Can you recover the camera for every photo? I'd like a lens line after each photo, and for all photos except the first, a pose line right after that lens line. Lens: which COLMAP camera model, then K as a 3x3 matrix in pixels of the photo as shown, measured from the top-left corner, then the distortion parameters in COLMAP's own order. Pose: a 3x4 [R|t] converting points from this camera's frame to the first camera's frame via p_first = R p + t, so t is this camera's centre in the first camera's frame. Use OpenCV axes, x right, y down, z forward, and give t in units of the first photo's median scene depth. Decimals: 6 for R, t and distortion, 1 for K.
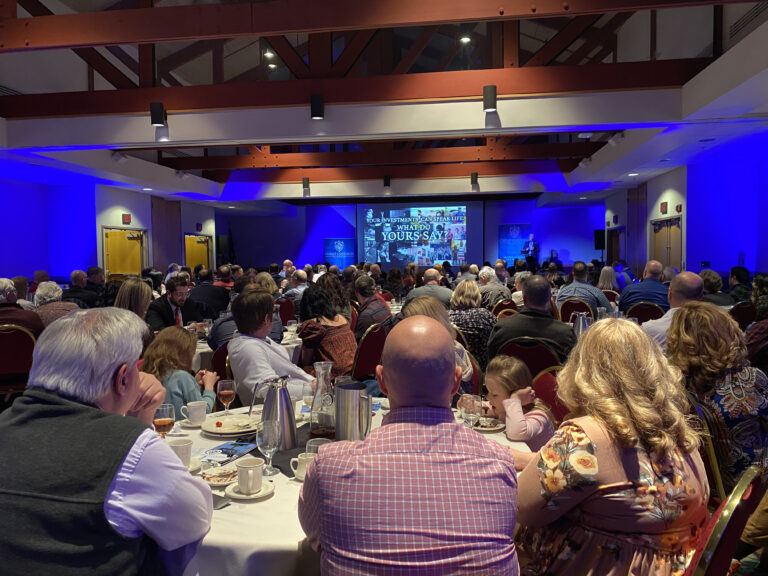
lens RADIAL K [[592.4, 0, 392.1], [0, 592.4, 301.8], [0, 0, 1]] dist [0.032073, -0.019794]
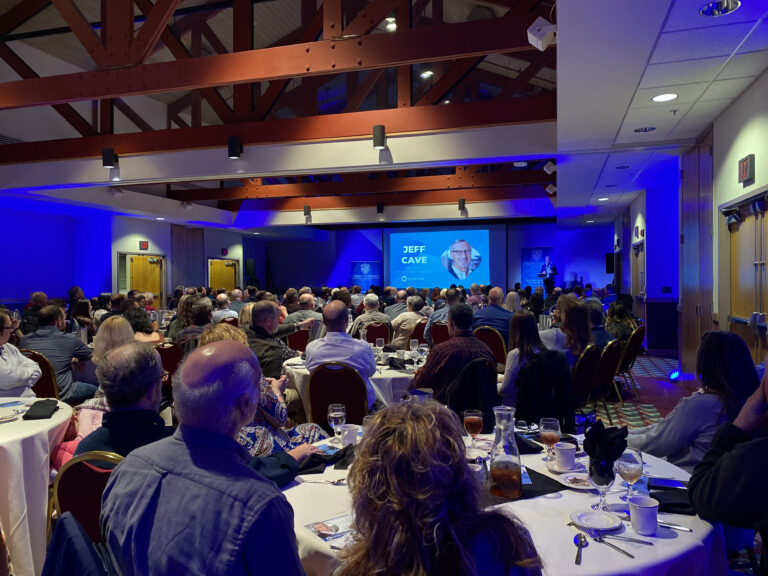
lens RADIAL K [[592.4, 0, 396.6], [0, 592.4, 288.3], [0, 0, 1]] dist [0.032073, -0.019794]
pose [[0.988450, 0.006286, -0.151415, 0.194272], [-0.014998, 0.998292, -0.056462, -0.002941], [0.150801, 0.058081, 0.986856, -0.024926]]
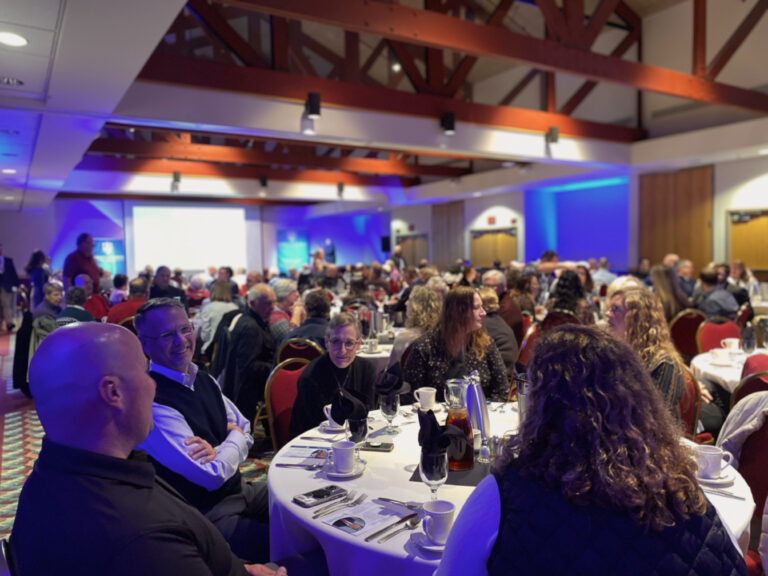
lens RADIAL K [[592.4, 0, 385.8], [0, 592.4, 291.7], [0, 0, 1]] dist [0.032073, -0.019794]
pose [[0.766003, -0.039306, 0.641634, -0.536252], [0.056042, 0.998412, -0.005744, -0.003362], [-0.640389, 0.040358, 0.766990, 0.122839]]
